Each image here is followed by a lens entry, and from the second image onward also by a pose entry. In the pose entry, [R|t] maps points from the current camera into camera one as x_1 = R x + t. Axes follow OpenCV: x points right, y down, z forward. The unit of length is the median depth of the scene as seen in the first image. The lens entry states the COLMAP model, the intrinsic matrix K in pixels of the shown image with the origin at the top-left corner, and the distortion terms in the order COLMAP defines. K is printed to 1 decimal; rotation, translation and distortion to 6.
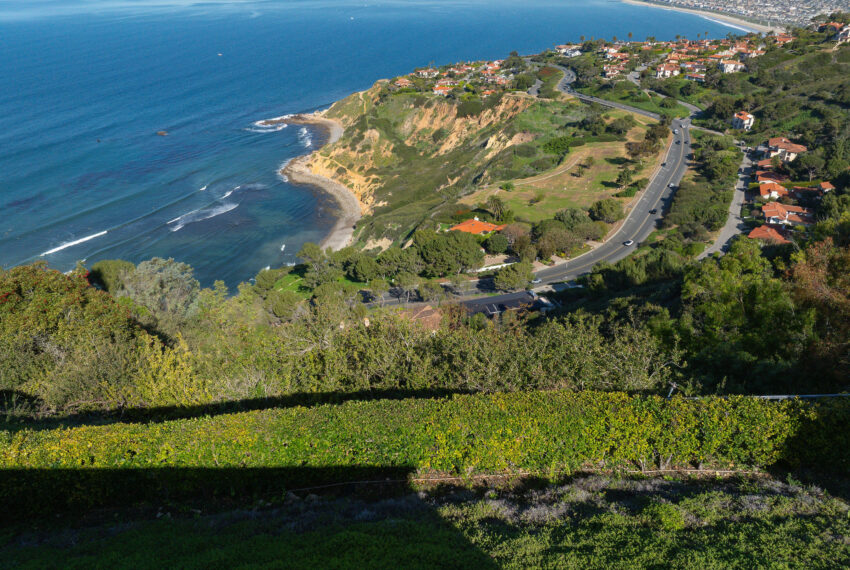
lens RADIAL K [[598.6, 0, 425.6], [0, 598.6, 283.5], [0, 0, 1]] dist [-0.044108, 0.010382]
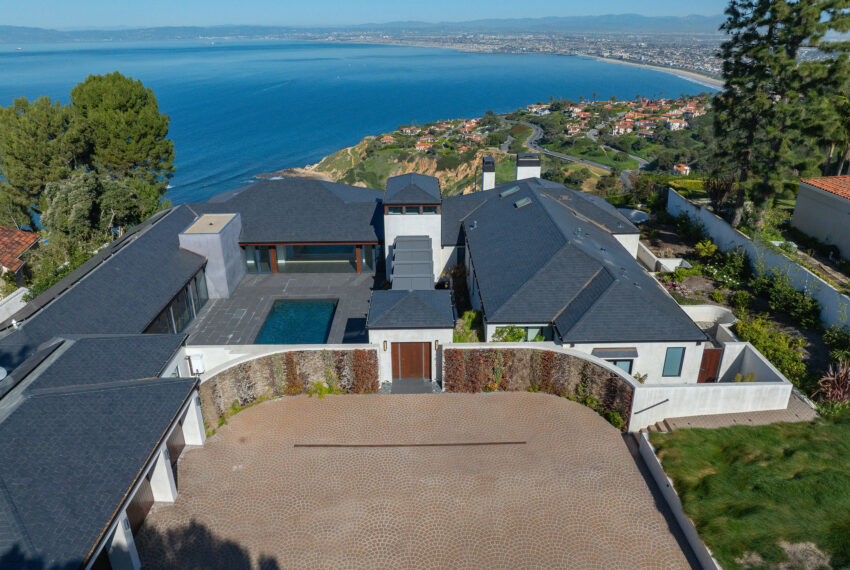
lens RADIAL K [[598.6, 0, 425.1], [0, 598.6, 284.0], [0, 0, 1]] dist [-0.044108, 0.010382]
pose [[0.999745, -0.009913, 0.020282, 0.007360], [0.011548, 0.996551, -0.082173, 0.023394], [-0.019397, 0.082387, 0.996412, -0.093603]]
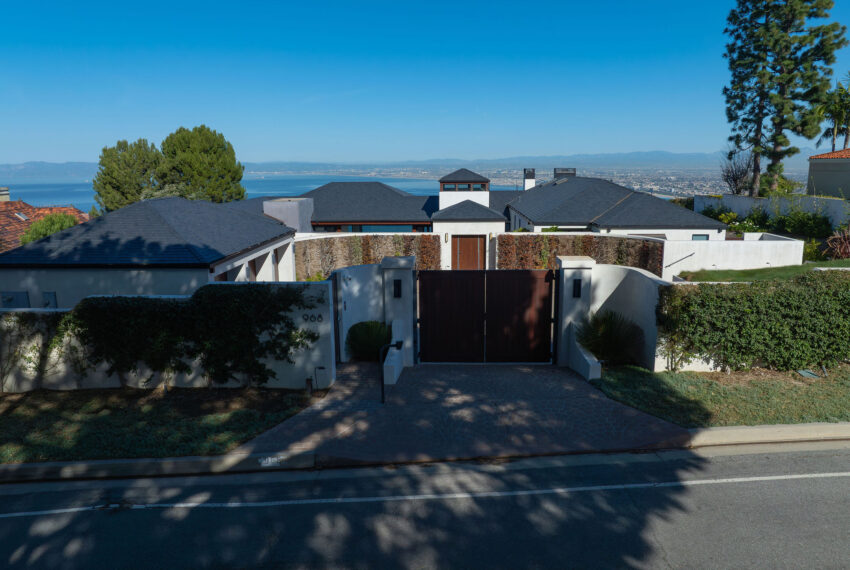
lens RADIAL K [[598.6, 0, 425.2], [0, 598.6, 287.7], [0, 0, 1]] dist [-0.044108, 0.010382]
pose [[0.999305, 0.004305, -0.037026, 0.005224], [-0.014603, 0.959125, -0.282606, 0.044354], [0.034296, 0.282951, 0.958521, -0.097788]]
